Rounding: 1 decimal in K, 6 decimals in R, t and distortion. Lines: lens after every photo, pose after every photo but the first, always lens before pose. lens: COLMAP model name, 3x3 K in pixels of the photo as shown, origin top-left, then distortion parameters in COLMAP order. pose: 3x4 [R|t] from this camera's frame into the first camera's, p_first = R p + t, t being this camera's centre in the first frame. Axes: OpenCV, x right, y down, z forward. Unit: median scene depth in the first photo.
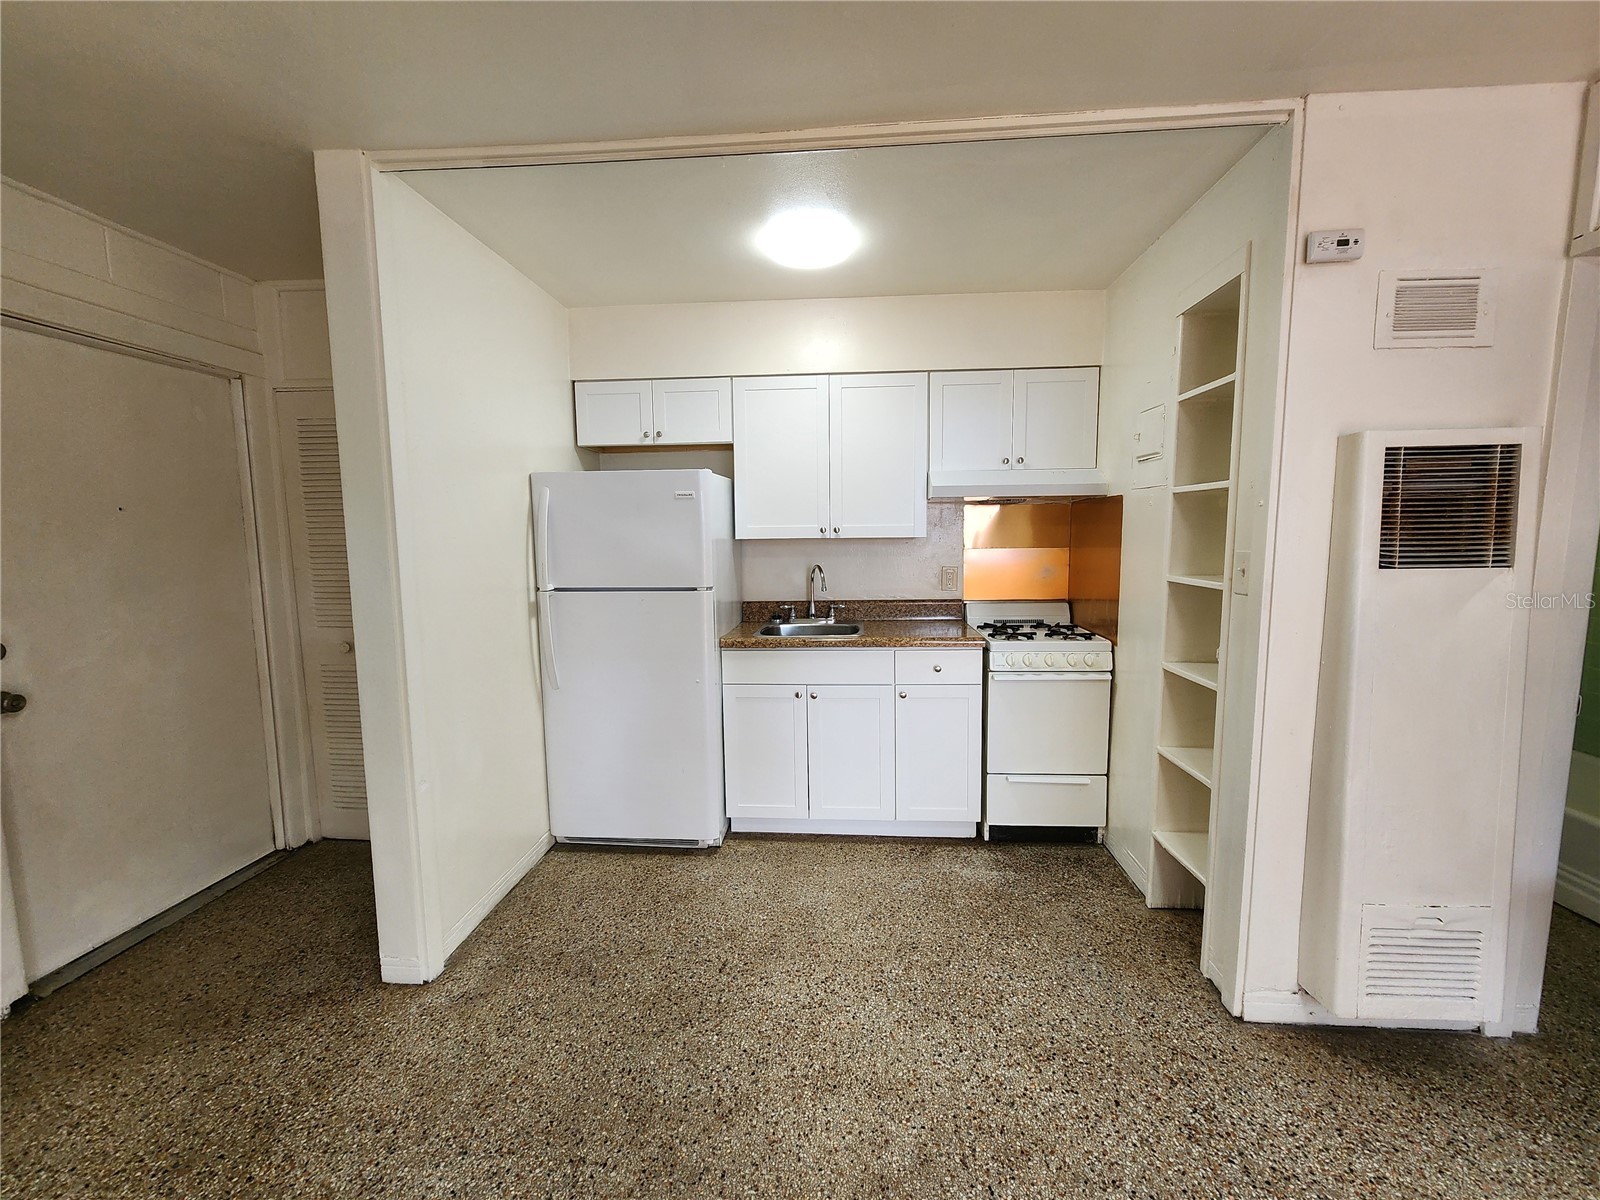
lens RADIAL K [[656.6, 0, 804.2], [0, 656.6, 600.8], [0, 0, 1]] dist [0.001823, -0.000774]
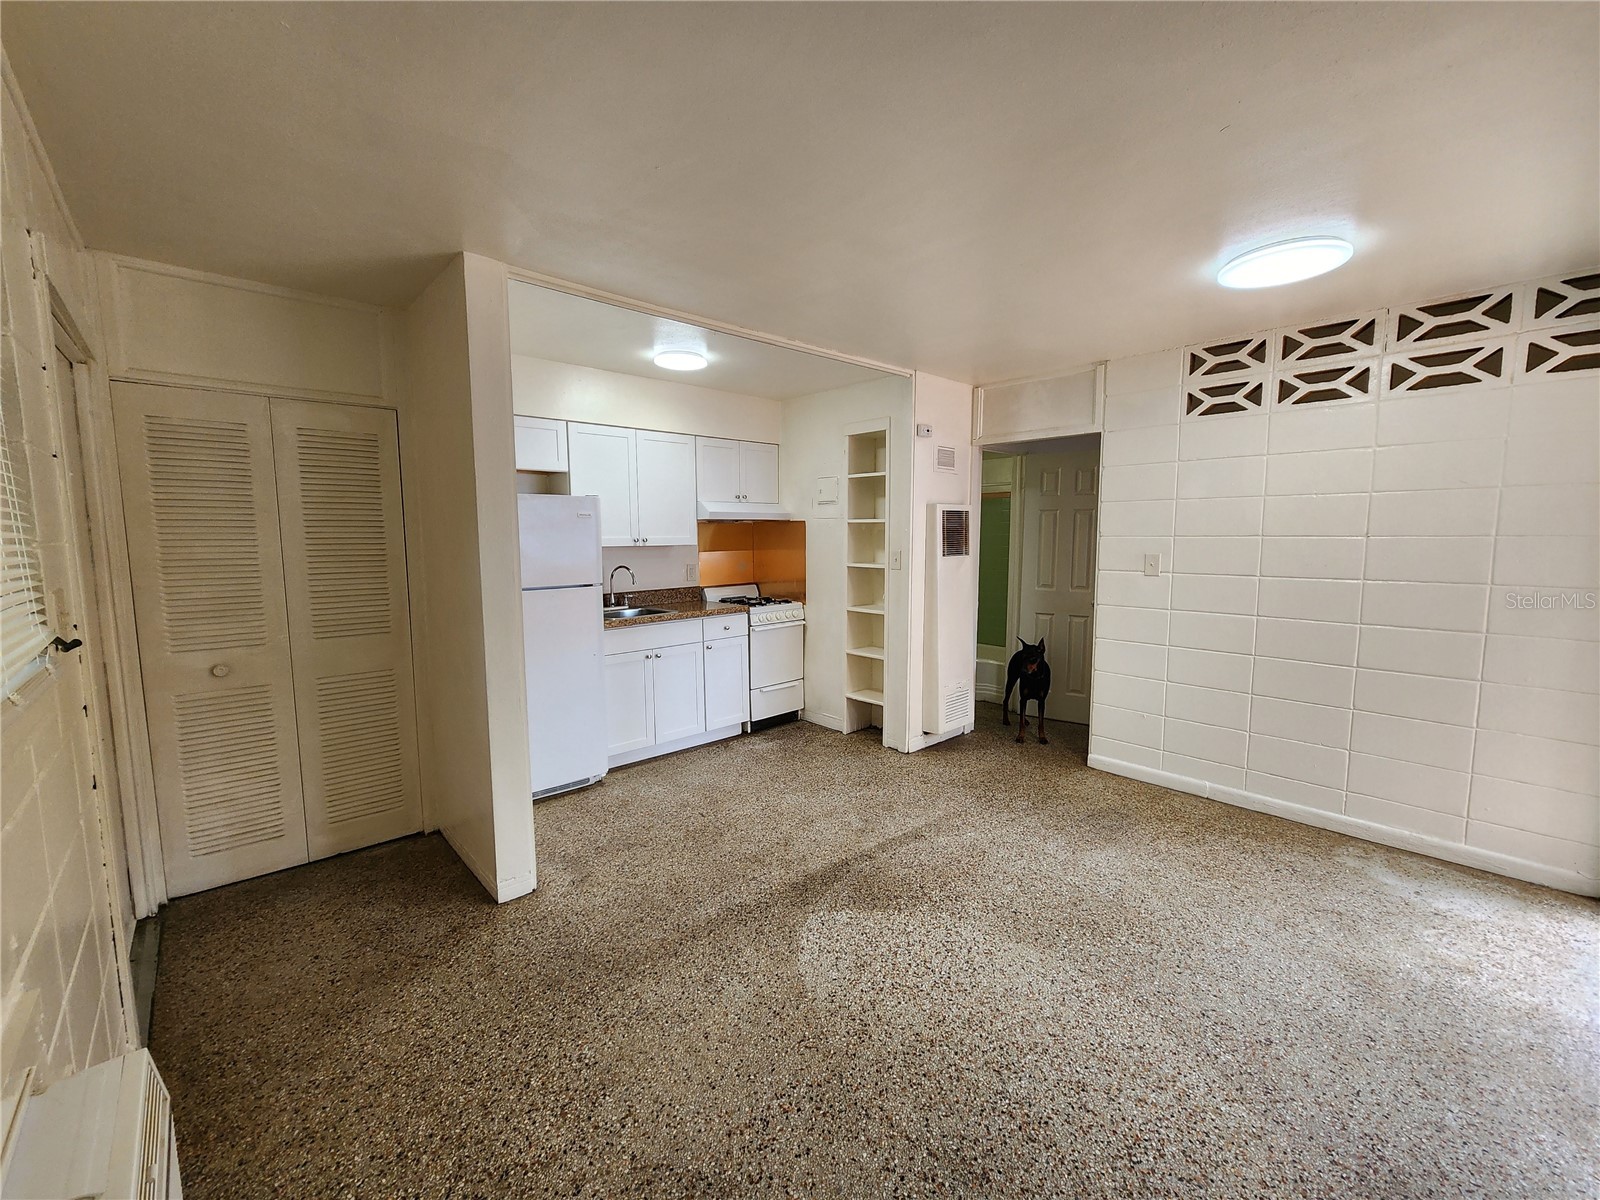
lens RADIAL K [[656.6, 0, 805.0], [0, 656.6, 601.0], [0, 0, 1]] dist [0.001823, -0.000774]
pose [[0.682016, -0.070788, 0.727903, -0.900255], [0.073850, 0.996883, 0.027752, 0.009885], [-0.727599, 0.034828, 0.685118, -0.246617]]
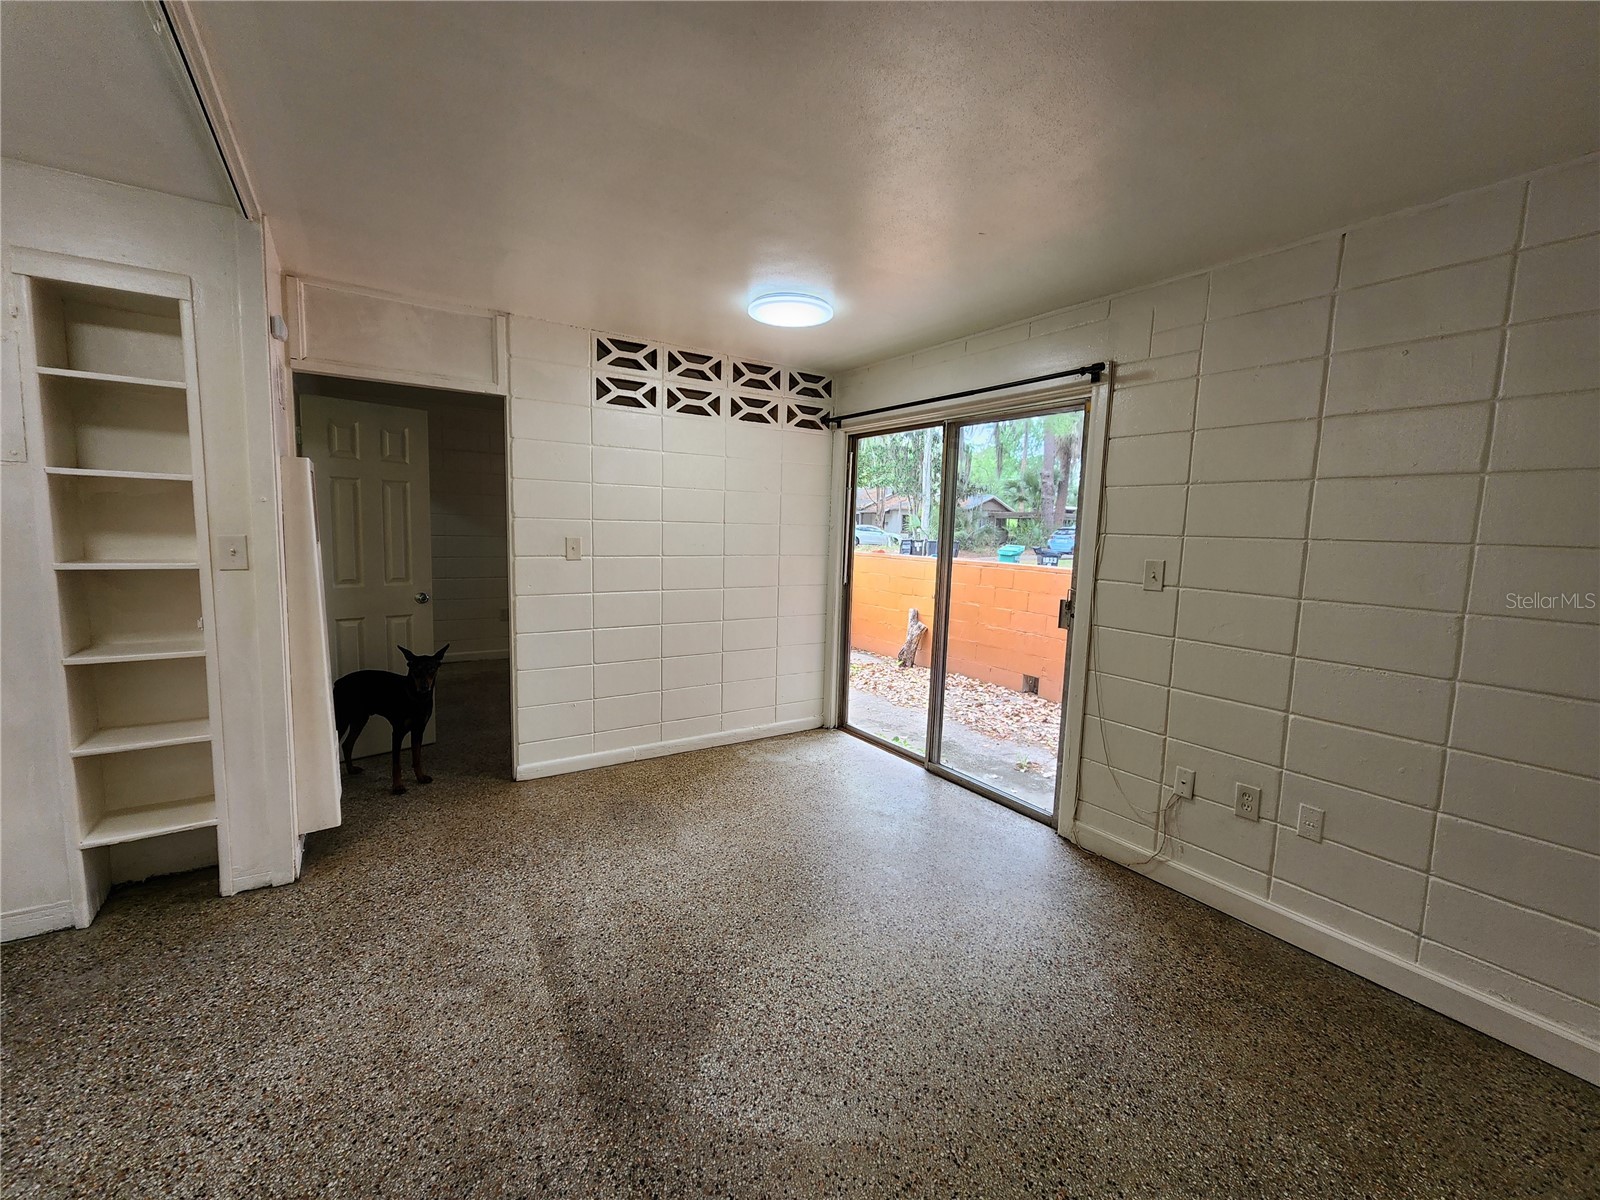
lens RADIAL K [[656.6, 0, 802.3], [0, 656.6, 597.0], [0, 0, 1]] dist [0.001823, -0.000774]
pose [[-0.613756, -0.094841, 0.783778, -0.723977], [0.058387, 0.984587, 0.164861, -0.074382], [-0.787333, 0.146947, -0.598759, 0.665648]]
